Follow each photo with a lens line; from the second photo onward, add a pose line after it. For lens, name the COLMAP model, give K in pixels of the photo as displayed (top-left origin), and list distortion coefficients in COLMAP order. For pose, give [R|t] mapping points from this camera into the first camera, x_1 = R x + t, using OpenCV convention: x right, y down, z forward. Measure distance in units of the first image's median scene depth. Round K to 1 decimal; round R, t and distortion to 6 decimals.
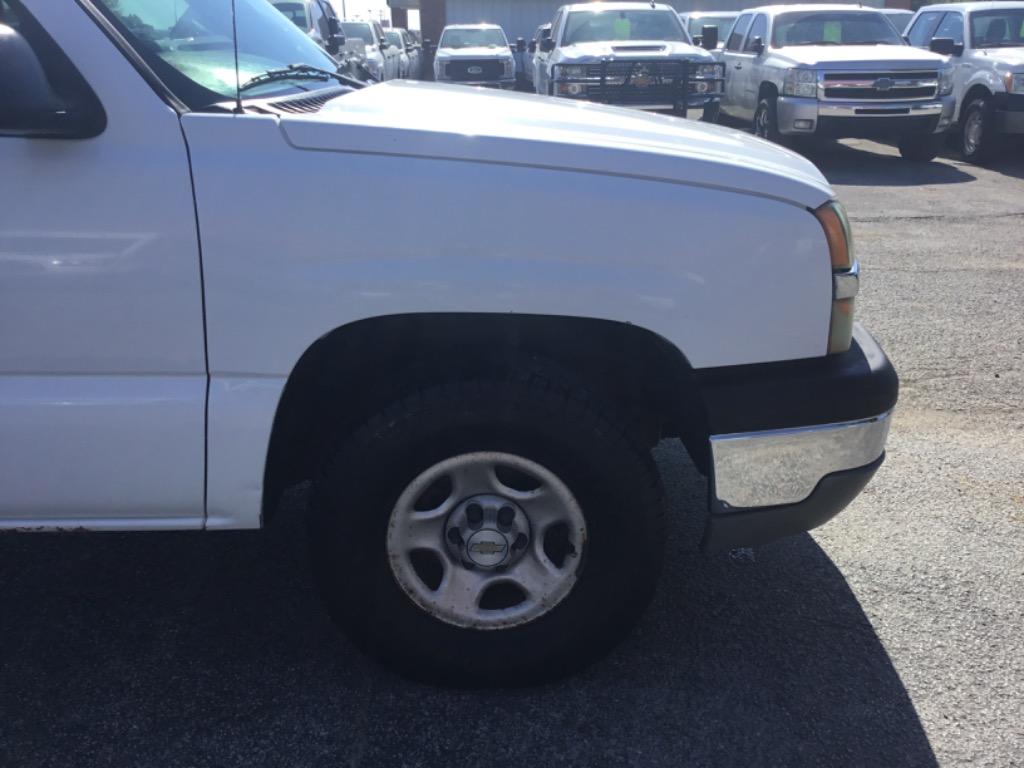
lens RADIAL K [[915.2, 0, 512.0], [0, 915.2, 384.0], [0, 0, 1]] dist [0.095341, -0.163816]
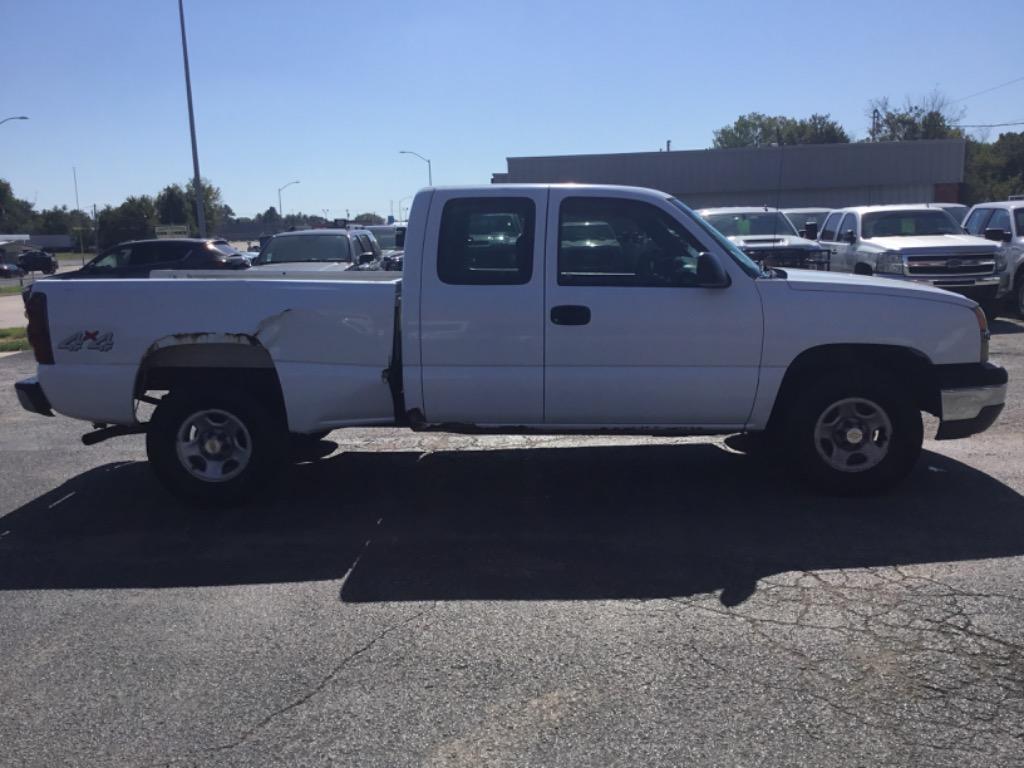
lens RADIAL K [[908.5, 0, 524.7], [0, 908.5, 398.0], [0, 0, 1]] dist [0.108525, -0.211511]
pose [[0.998812, -0.009559, -0.047788, -0.151634], [0.001172, 0.985003, -0.172532, 0.094407], [0.048721, 0.172270, 0.983844, -0.296512]]
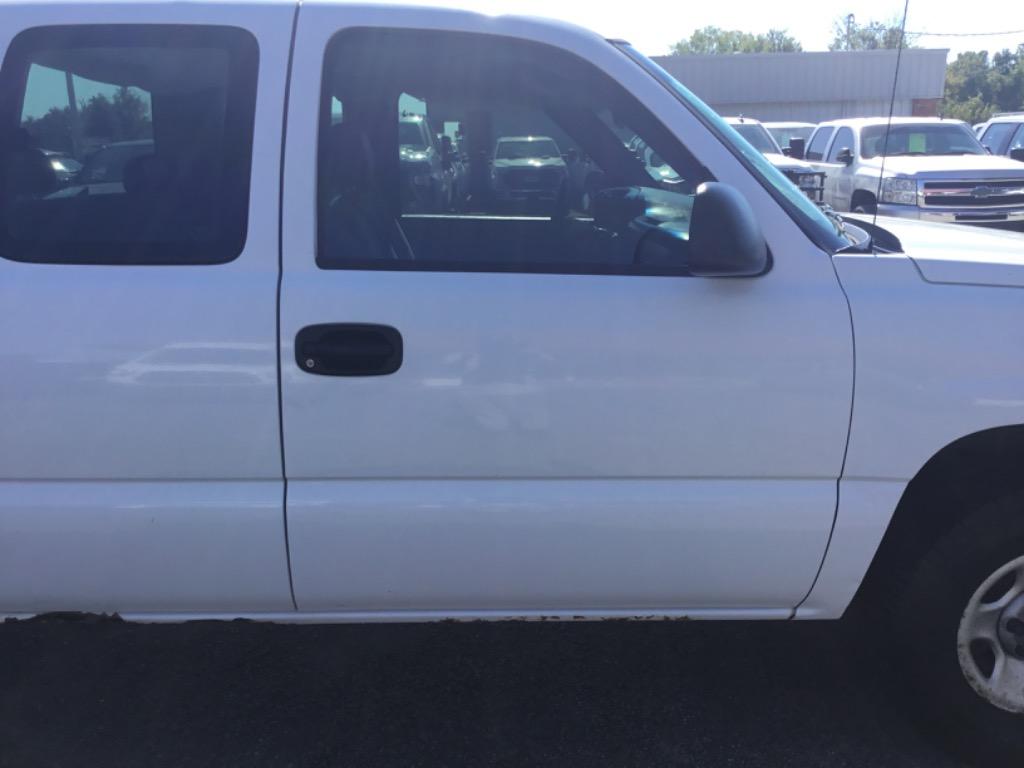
lens RADIAL K [[915.2, 0, 512.0], [0, 915.2, 384.0], [0, 0, 1]] dist [0.095341, -0.163816]
pose [[0.999950, -0.006288, -0.007780, -0.118056], [0.005441, 0.994520, -0.104408, -0.001307], [0.008394, 0.104360, 0.994504, -0.022074]]
